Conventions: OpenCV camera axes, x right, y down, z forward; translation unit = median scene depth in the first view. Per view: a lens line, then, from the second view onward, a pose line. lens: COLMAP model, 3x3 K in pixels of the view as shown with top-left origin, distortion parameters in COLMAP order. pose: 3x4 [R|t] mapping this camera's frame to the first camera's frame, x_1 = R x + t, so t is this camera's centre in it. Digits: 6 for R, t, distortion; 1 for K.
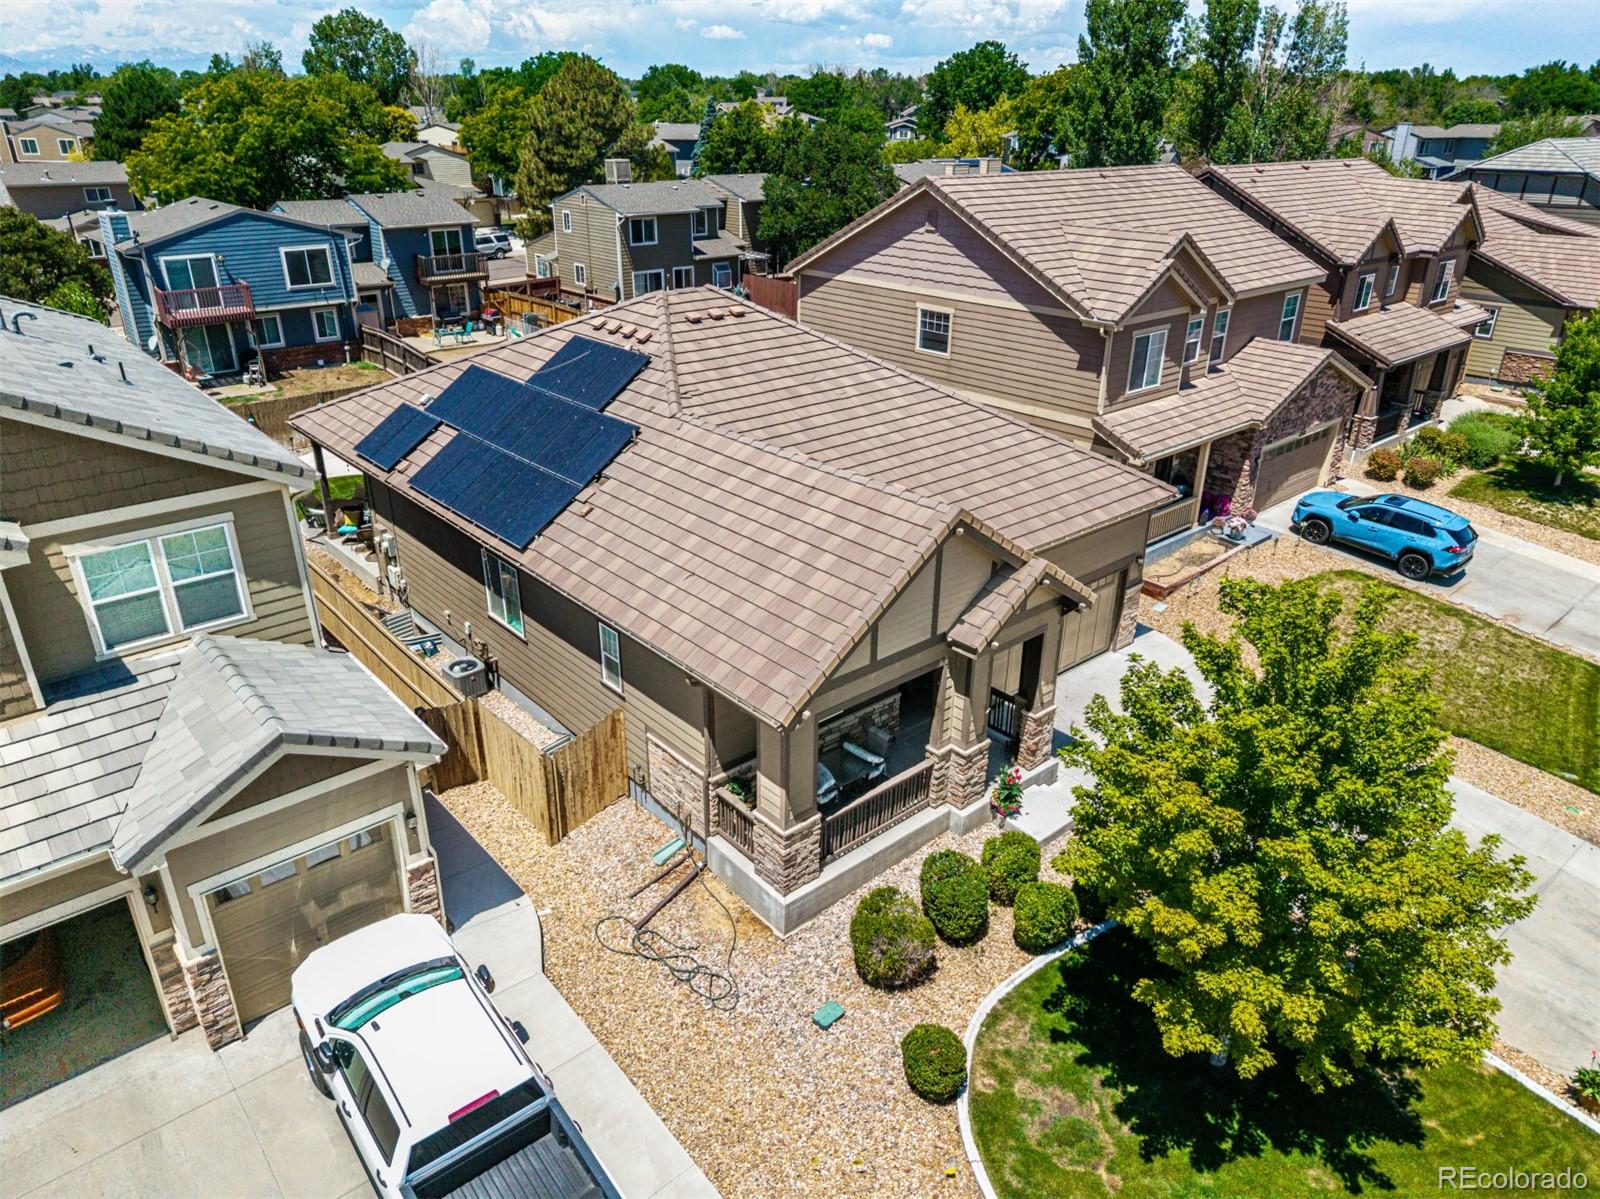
lens RADIAL K [[1064.9, 0, 803.0], [0, 1064.9, 598.3], [0, 0, 1]] dist [0.005226, -0.006983]
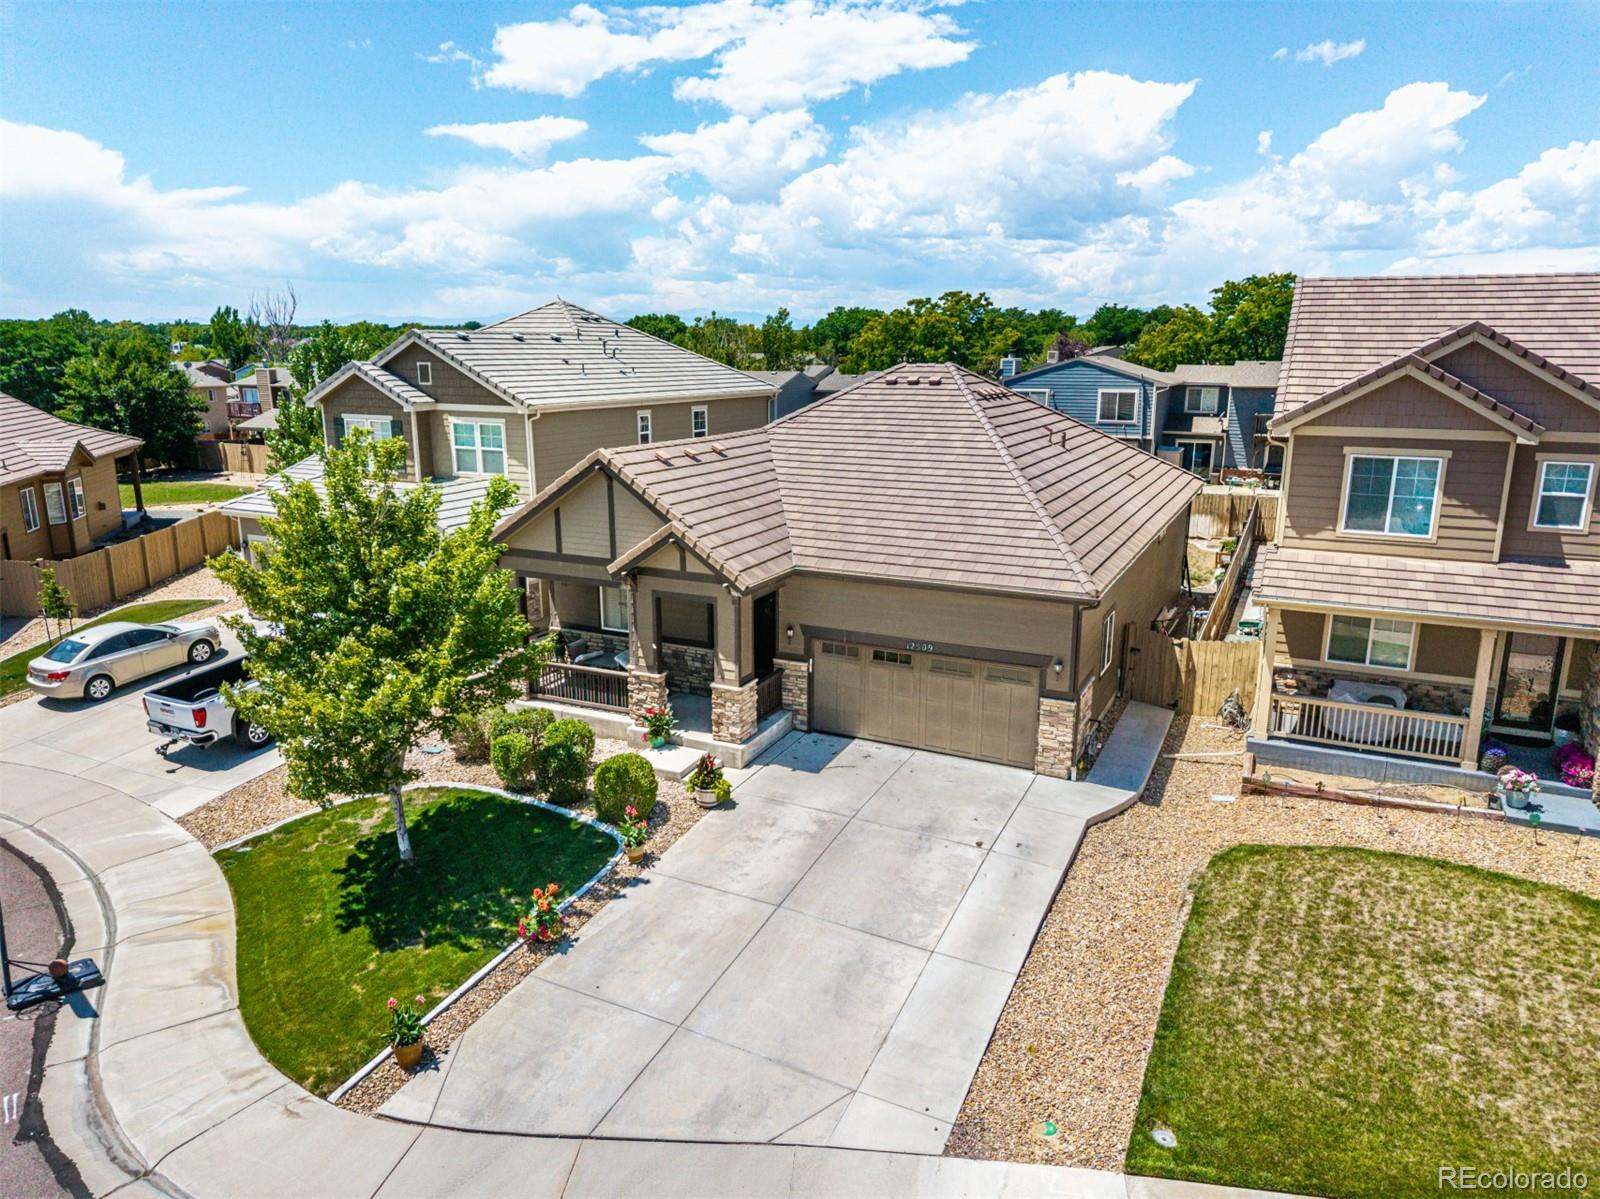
lens RADIAL K [[1064.9, 0, 803.9], [0, 1064.9, 602.4], [0, 0, 1]] dist [0.005226, -0.006983]
pose [[0.400014, 0.208266, -0.892532, 0.806731], [-0.382985, 0.922722, 0.043665, -0.034651], [0.832653, 0.324360, 0.448865, 0.364639]]
